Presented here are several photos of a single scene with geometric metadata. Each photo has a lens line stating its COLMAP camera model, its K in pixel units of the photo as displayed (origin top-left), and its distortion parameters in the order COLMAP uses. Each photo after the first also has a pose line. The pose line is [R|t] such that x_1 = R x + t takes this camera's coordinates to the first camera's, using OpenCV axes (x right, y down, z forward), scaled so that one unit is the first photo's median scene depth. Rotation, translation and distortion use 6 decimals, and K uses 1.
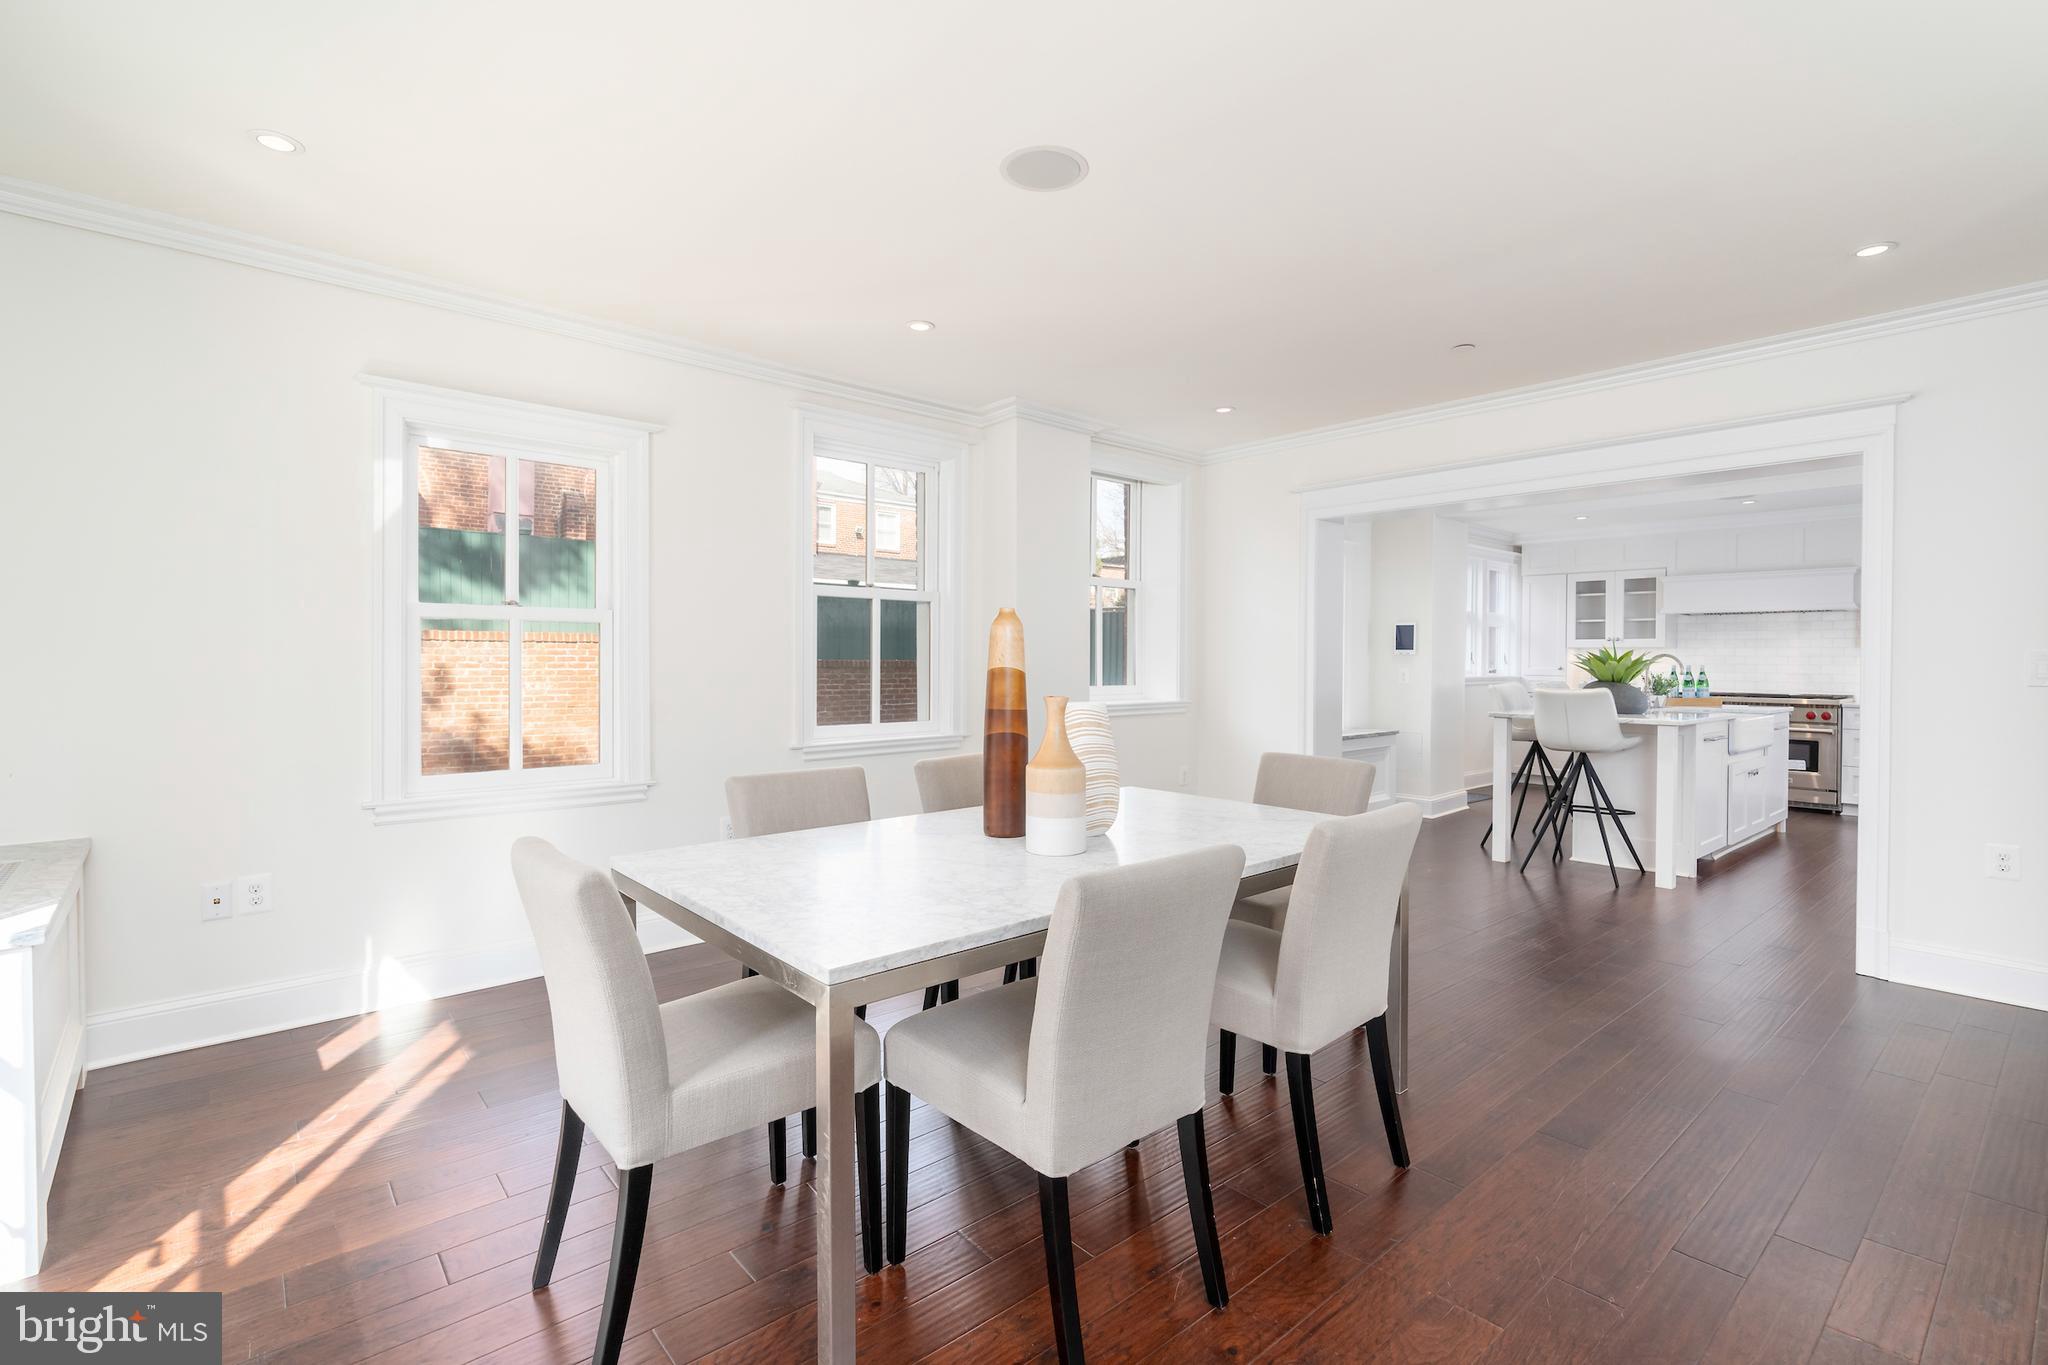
lens RADIAL K [[926.9, 0, 1024.0], [0, 926.9, 682.5], [0, 0, 1]] dist [-0.003776, -0.000042]
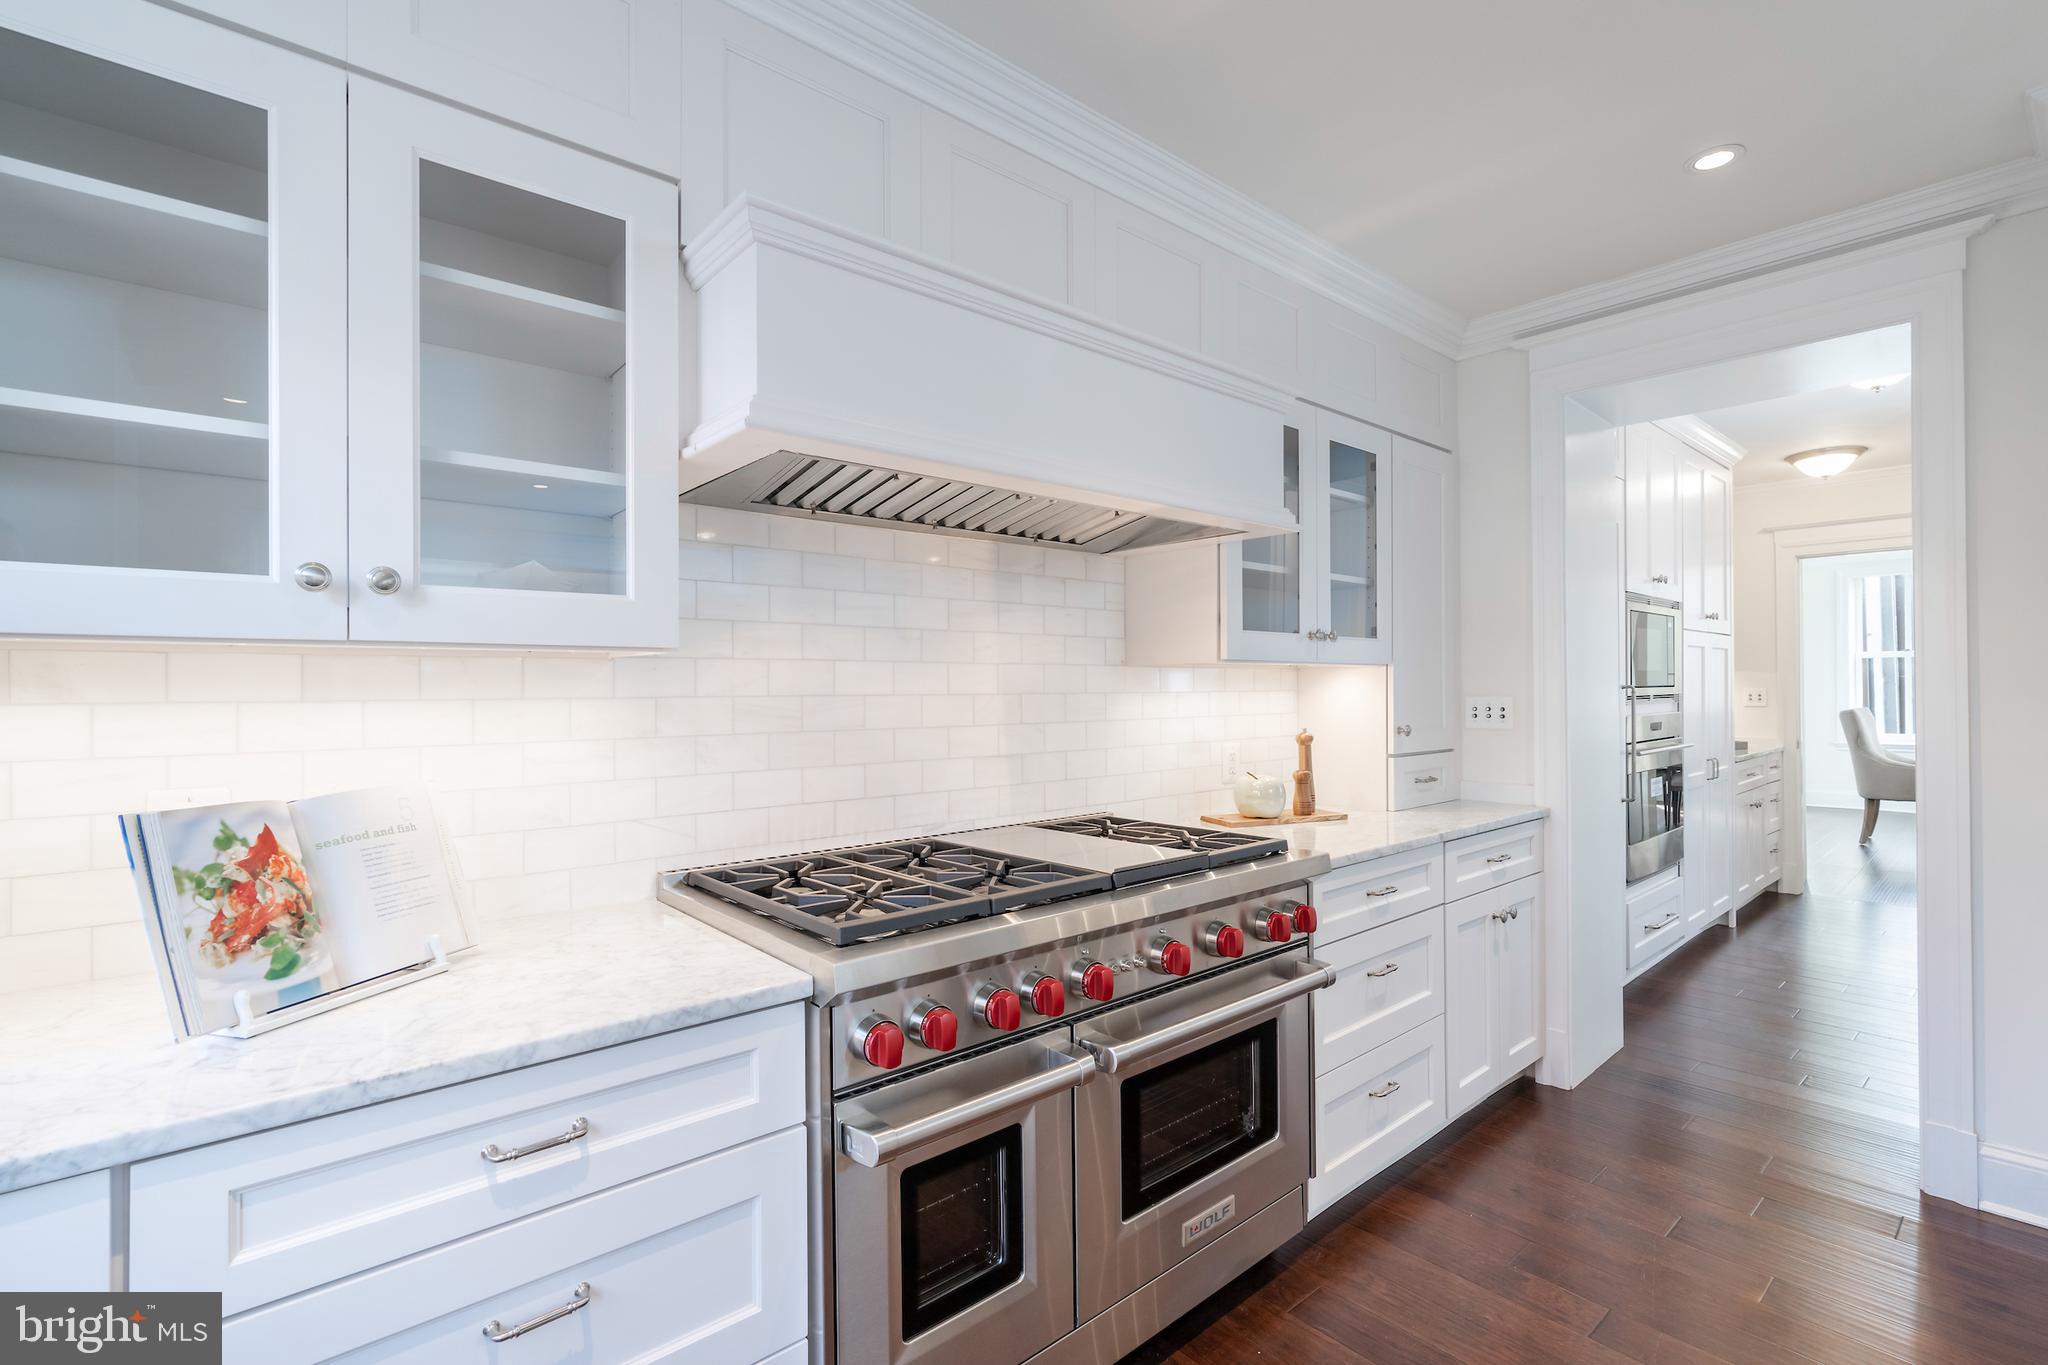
lens RADIAL K [[926.9, 0, 1024.0], [0, 926.9, 682.5], [0, 0, 1]] dist [-0.003776, -0.000042]
pose [[-0.031415, 0.008765, 0.999468, 0.527873], [0.035375, 0.999345, -0.007652, -0.028198], [-0.998880, 0.035115, -0.031704, 0.955035]]
